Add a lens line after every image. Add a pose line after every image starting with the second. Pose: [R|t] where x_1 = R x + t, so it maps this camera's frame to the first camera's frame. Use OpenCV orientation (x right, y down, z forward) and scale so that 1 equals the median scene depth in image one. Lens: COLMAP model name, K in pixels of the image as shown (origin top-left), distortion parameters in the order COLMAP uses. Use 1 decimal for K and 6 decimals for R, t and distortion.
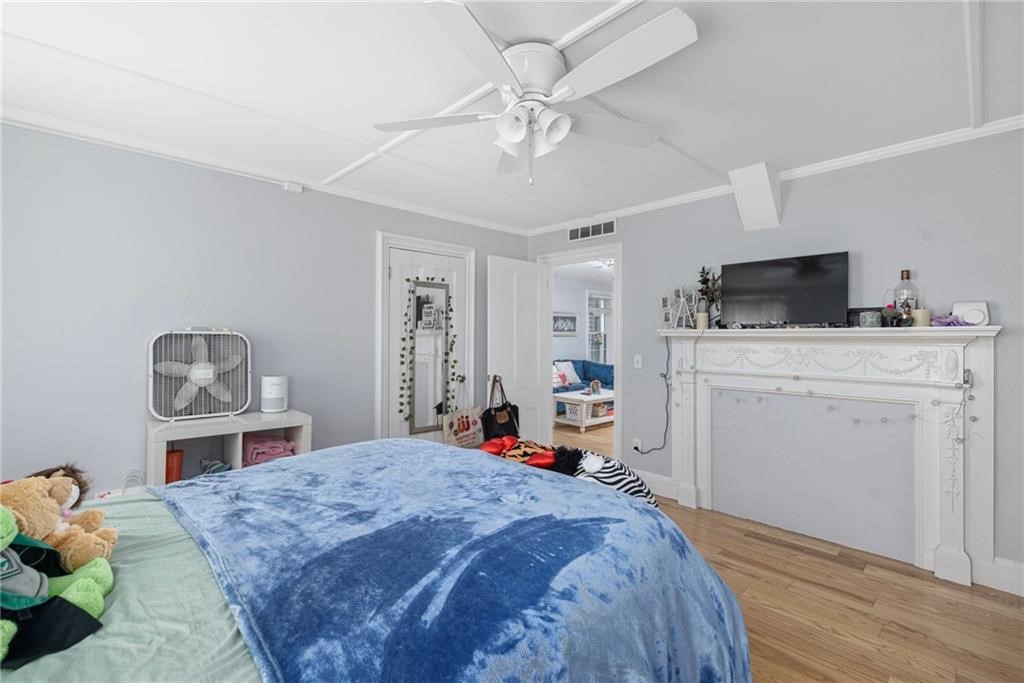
lens RADIAL K [[447.3, 0, 508.5], [0, 447.3, 334.4], [0, 0, 1]] dist [-0.002430, -0.000129]
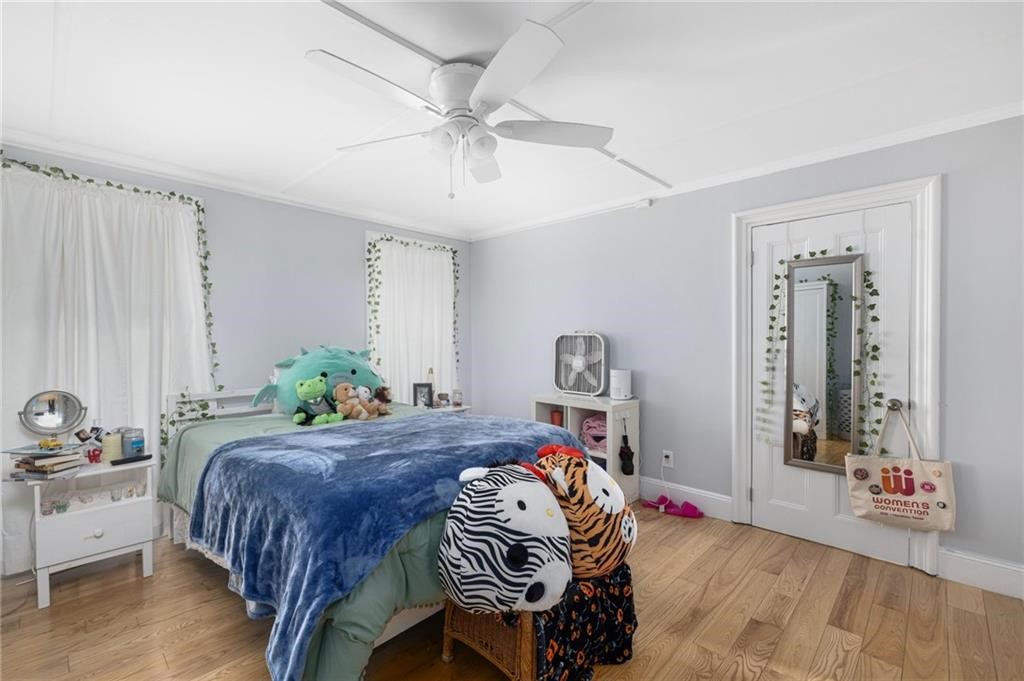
lens RADIAL K [[447.3, 0, 508.7], [0, 447.3, 343.8], [0, 0, 1]] dist [-0.002430, -0.000129]
pose [[0.053829, 0.001855, -0.998548, 0.475519], [0.001769, 0.999997, 0.001953, 0.014781], [0.998549, -0.001872, 0.053825, 0.457317]]
